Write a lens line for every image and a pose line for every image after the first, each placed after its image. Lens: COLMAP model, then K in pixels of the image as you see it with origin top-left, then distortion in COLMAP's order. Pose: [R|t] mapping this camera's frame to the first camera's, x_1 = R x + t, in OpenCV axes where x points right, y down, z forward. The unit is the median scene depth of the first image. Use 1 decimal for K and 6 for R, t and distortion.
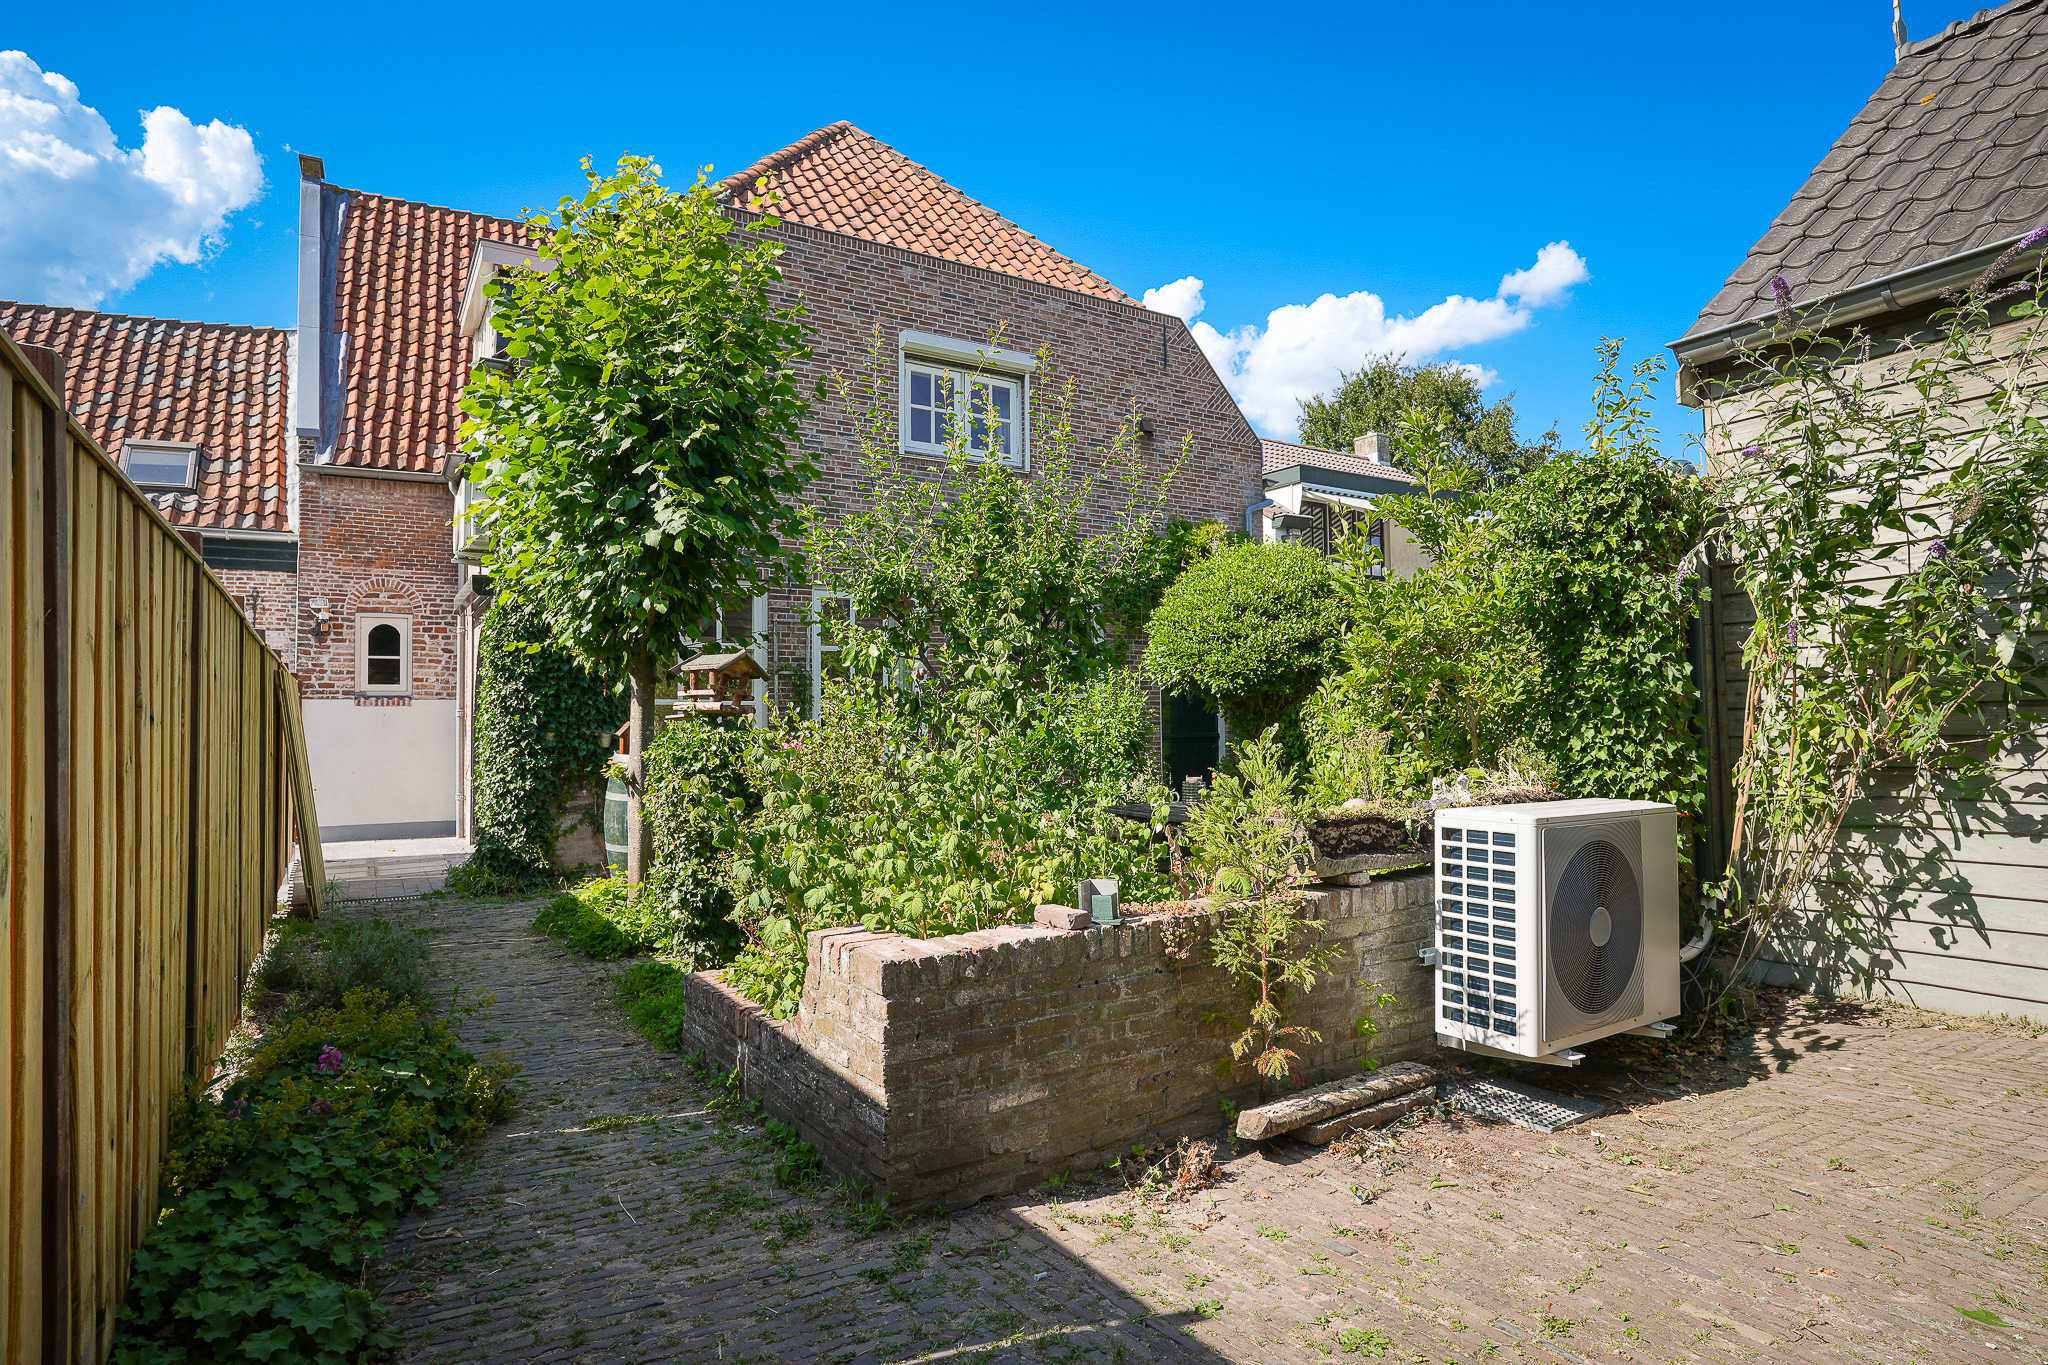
lens RADIAL K [[1143.5, 0, 1034.6], [0, 1143.5, 678.8], [0, 0, 1]] dist [-0.036166, 0.023076]
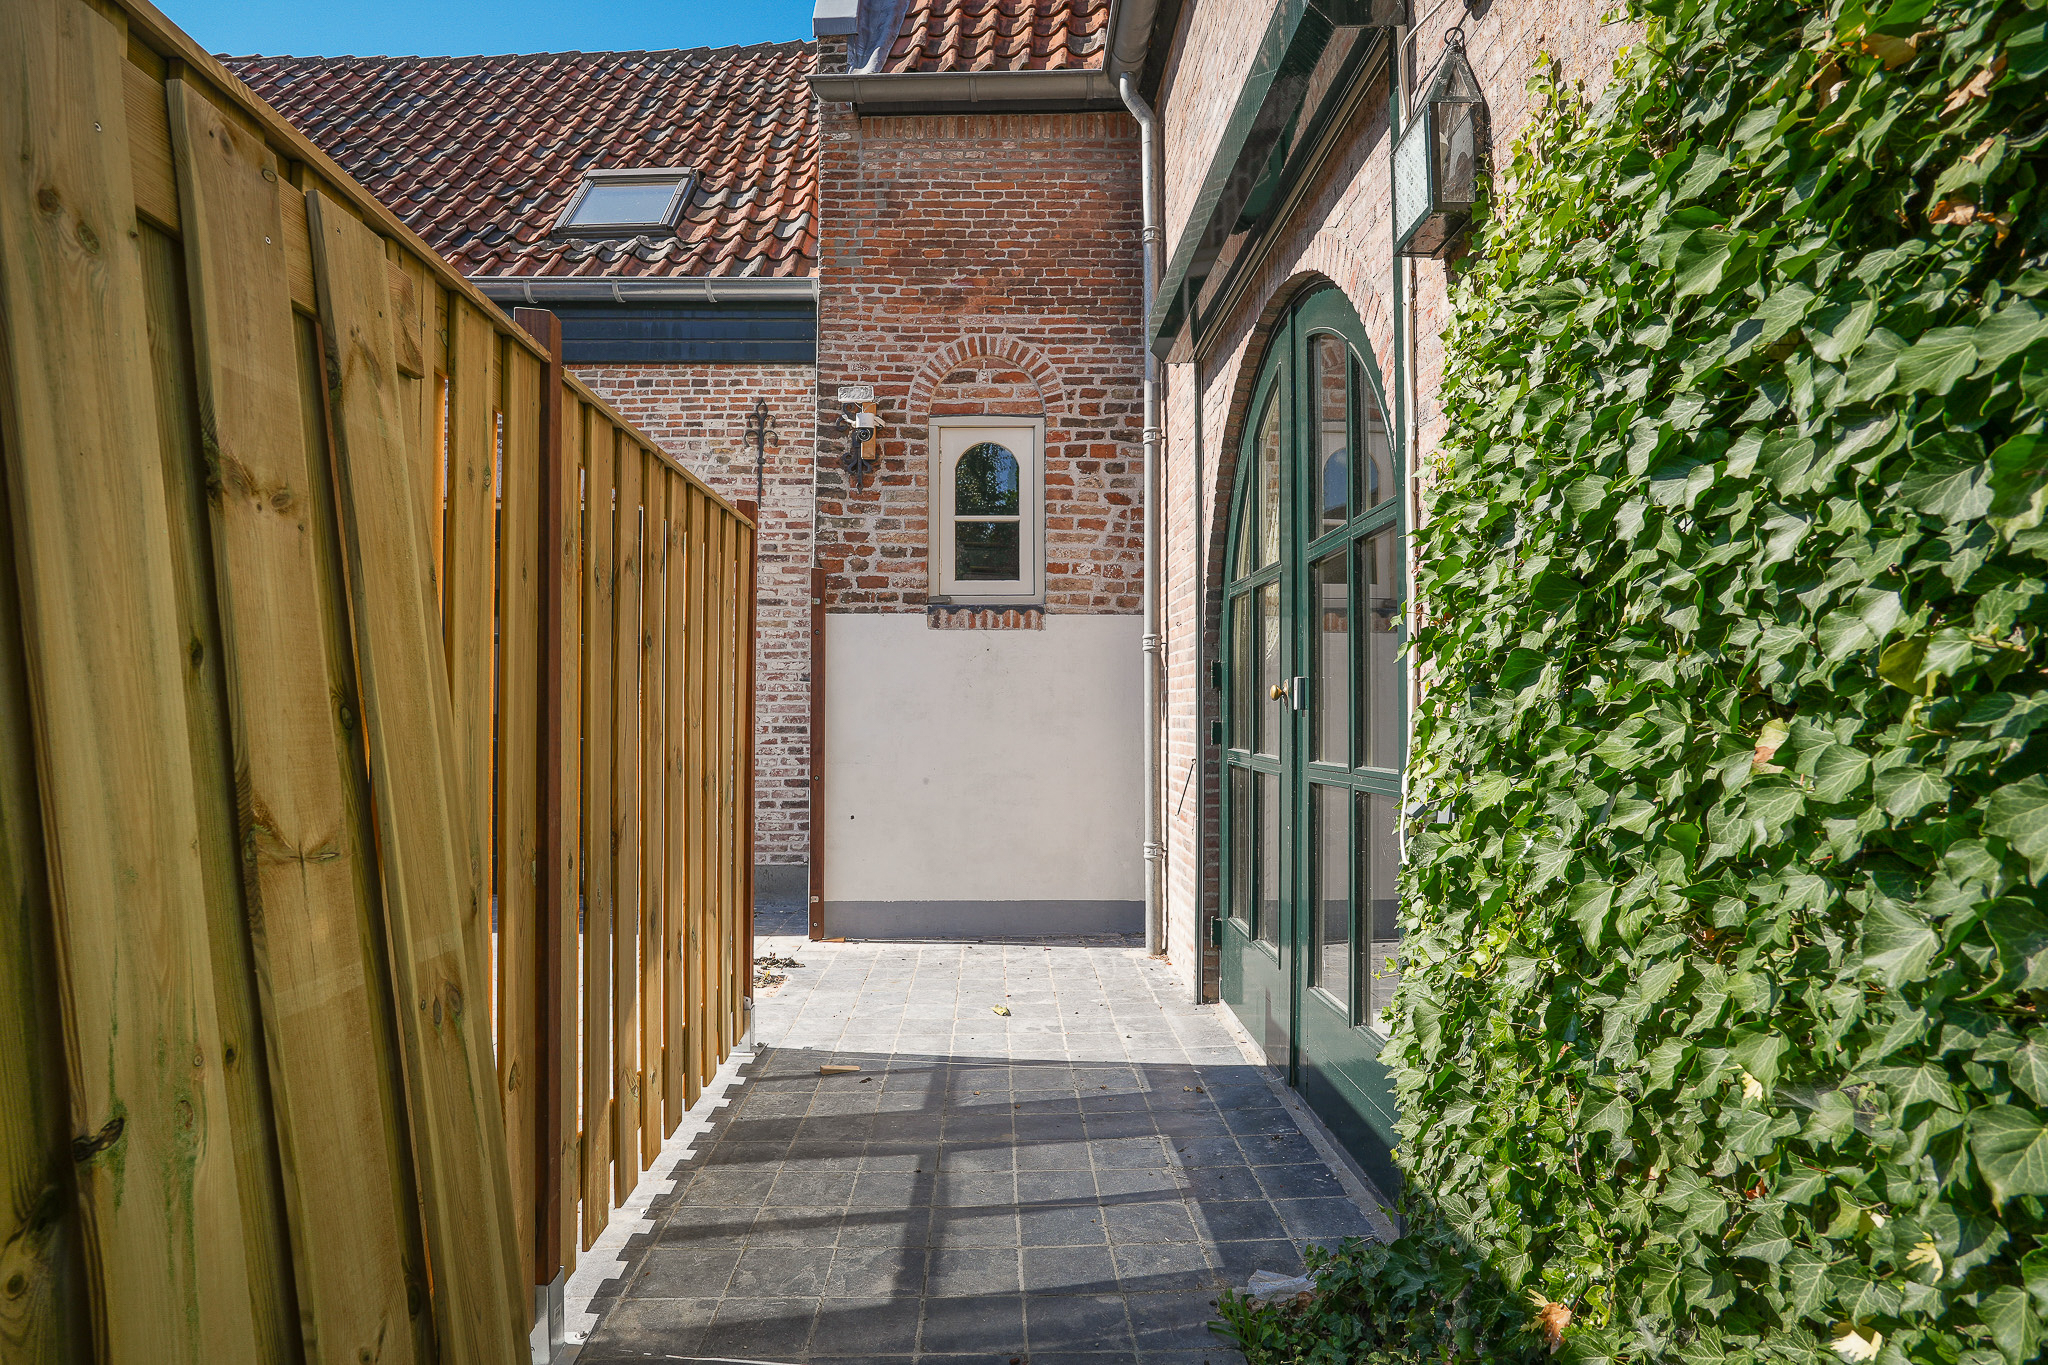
lens RADIAL K [[1143.5, 0, 1018.5], [0, 1143.5, 681.1], [0, 0, 1]] dist [-0.036166, 0.023076]
pose [[0.871175, -0.000240, -0.490972, -0.349217], [0.008313, 0.999864, 0.014263, 0.037849], [0.490902, -0.016507, 0.871058, 0.624245]]
